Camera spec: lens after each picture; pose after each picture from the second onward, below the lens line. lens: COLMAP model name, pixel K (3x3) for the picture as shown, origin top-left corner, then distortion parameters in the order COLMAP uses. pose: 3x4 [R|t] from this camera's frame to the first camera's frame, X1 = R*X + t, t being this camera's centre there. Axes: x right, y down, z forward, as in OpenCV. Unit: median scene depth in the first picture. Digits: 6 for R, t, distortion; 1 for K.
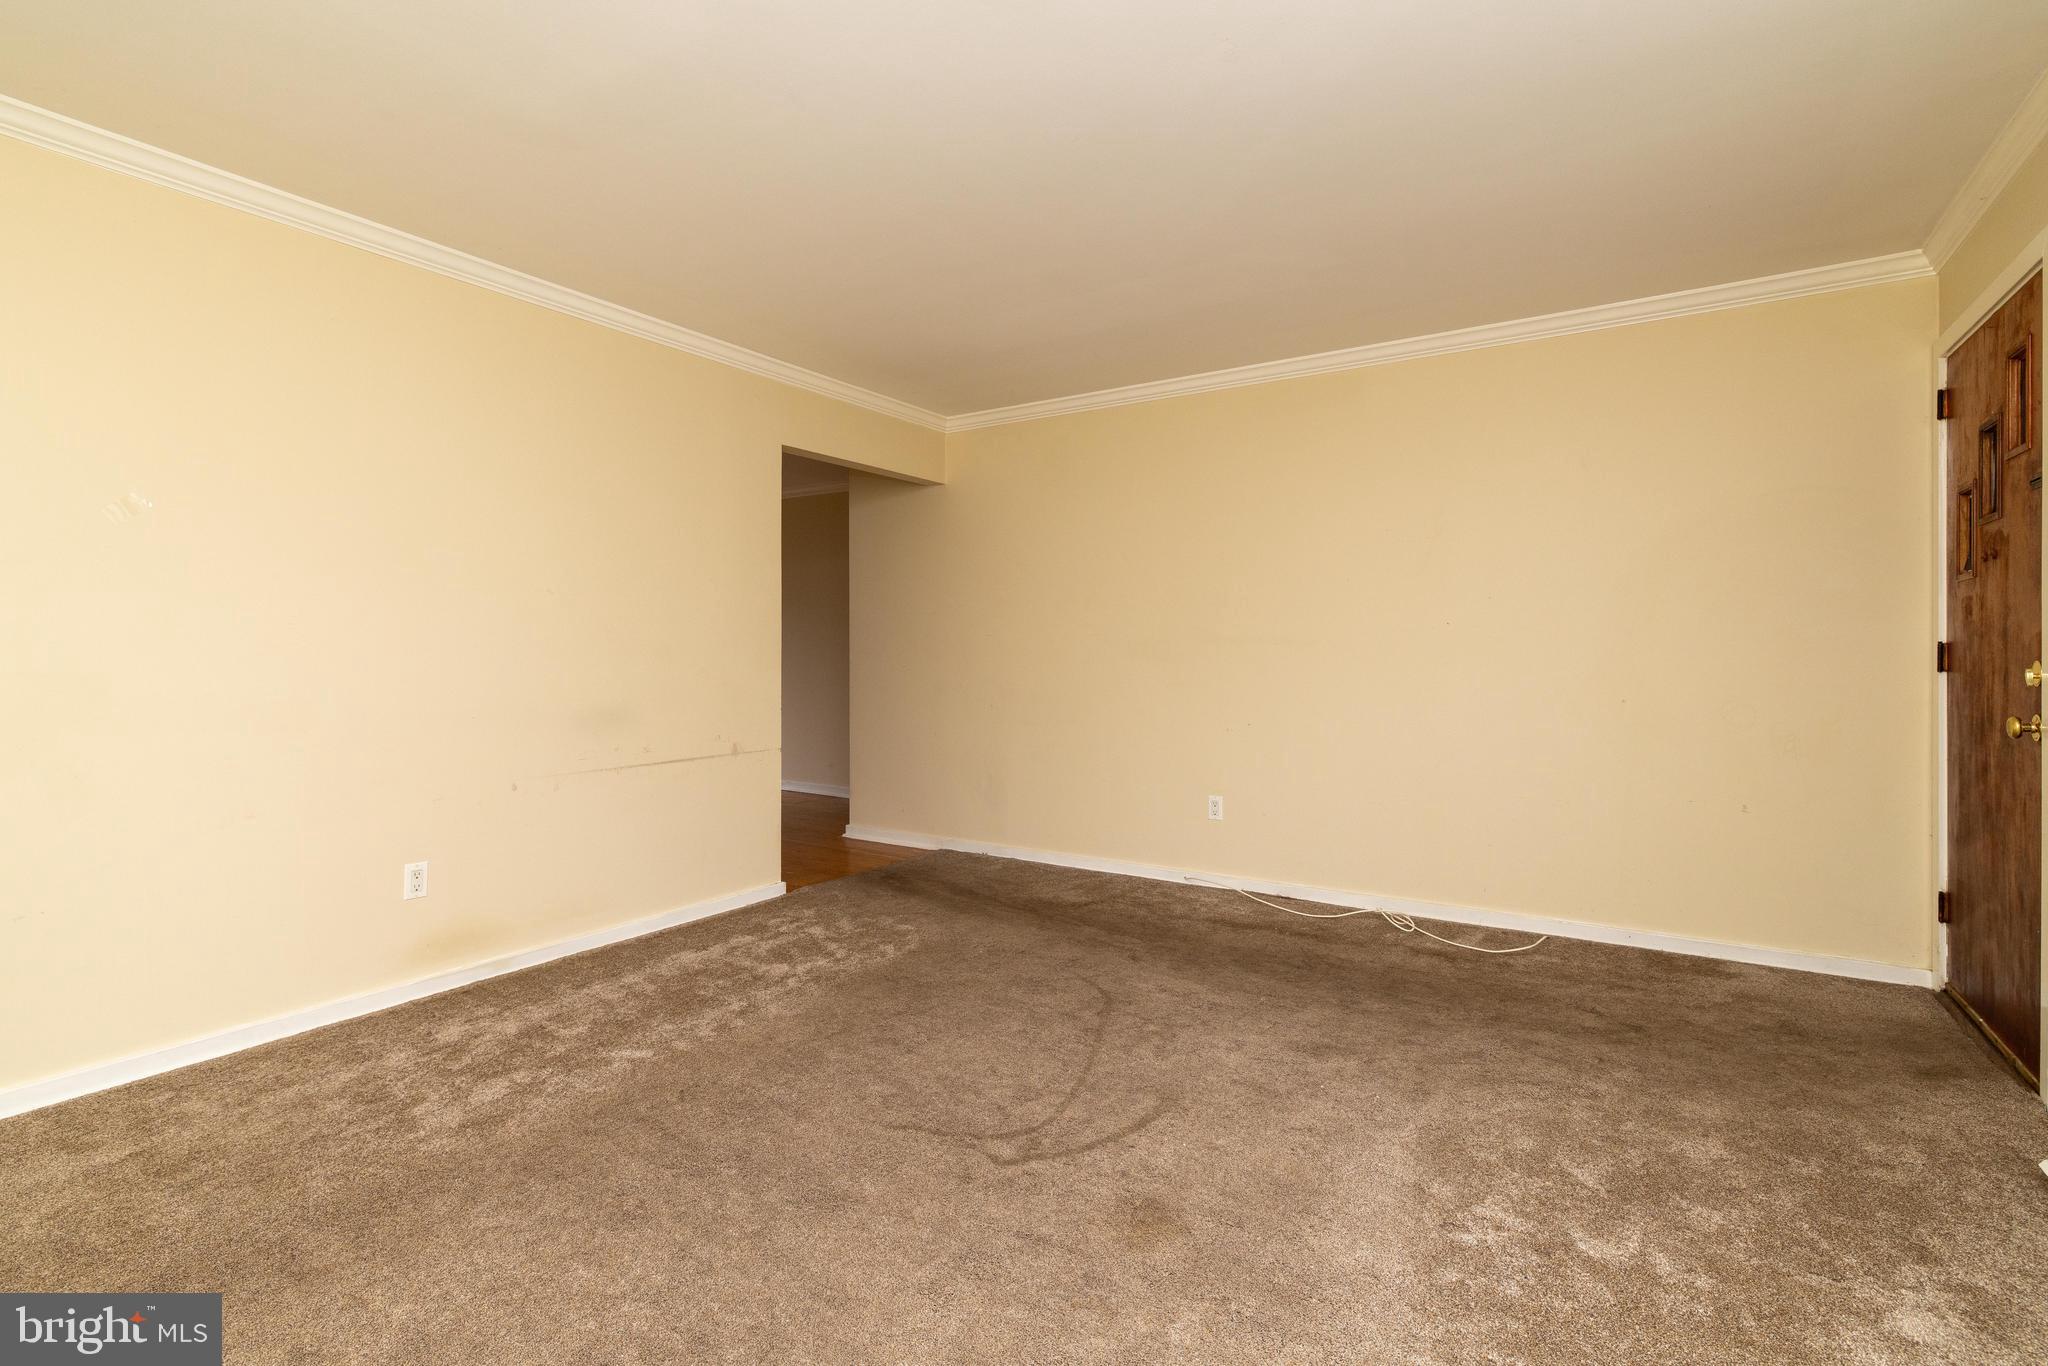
lens RADIAL K [[968.8, 0, 1016.4], [0, 968.8, 667.5], [0, 0, 1]] dist [0.002171, 0.000371]
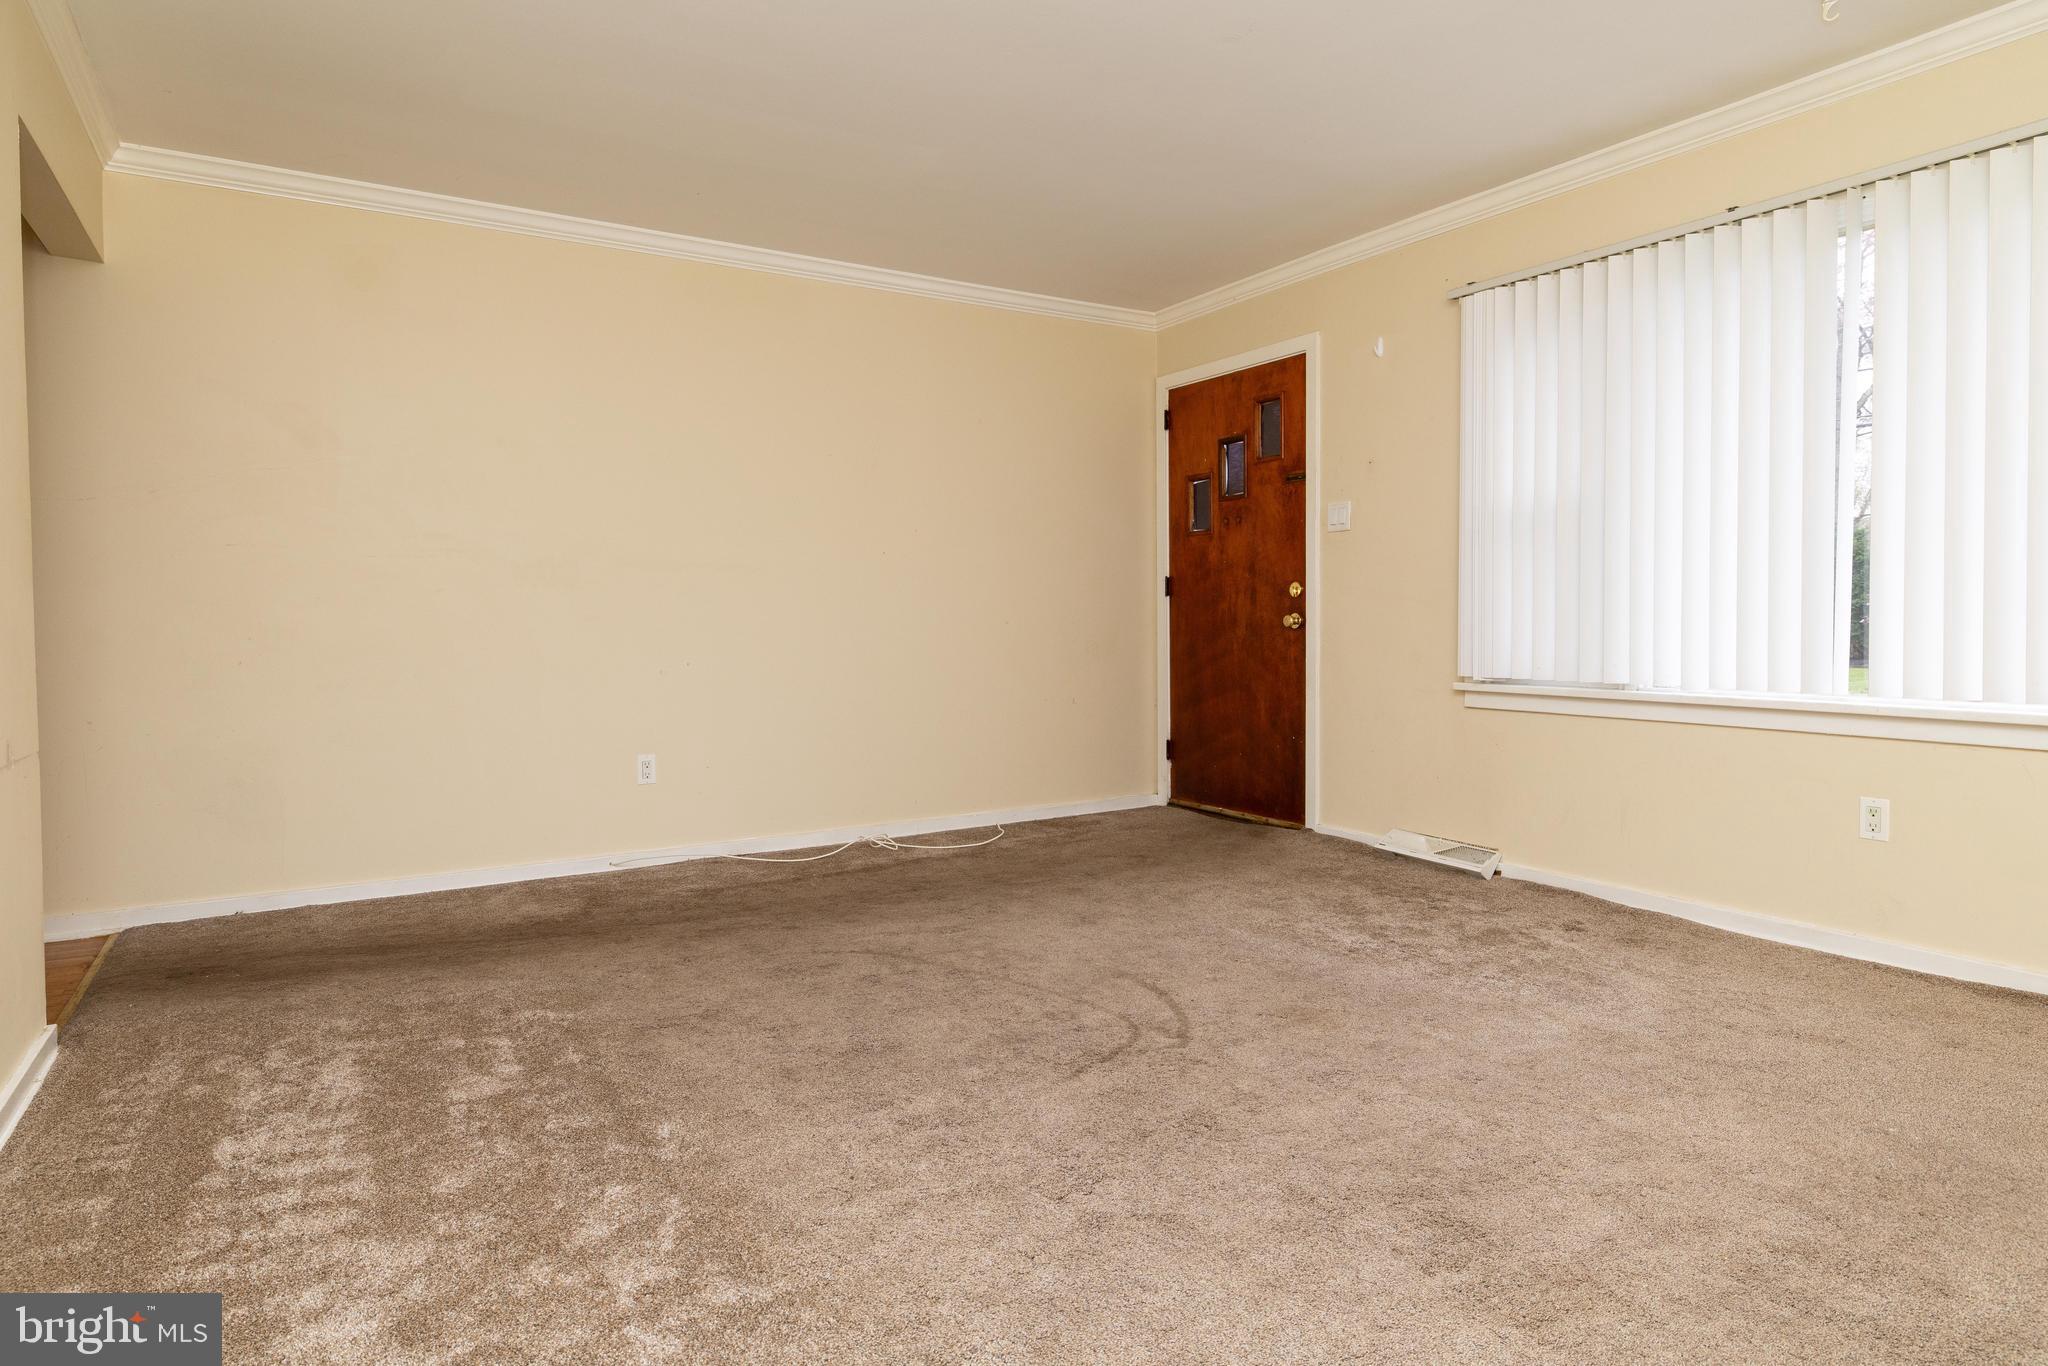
lens RADIAL K [[1164.0, 0, 1061.5], [0, 1164.0, 657.8], [0, 0, 1]] dist [-0.004892, -0.000735]
pose [[0.406037, -0.036699, 0.913119, -0.790837], [0.021473, 0.999301, 0.030615, 0.041996], [-0.913604, 0.007177, 0.406541, 0.415049]]
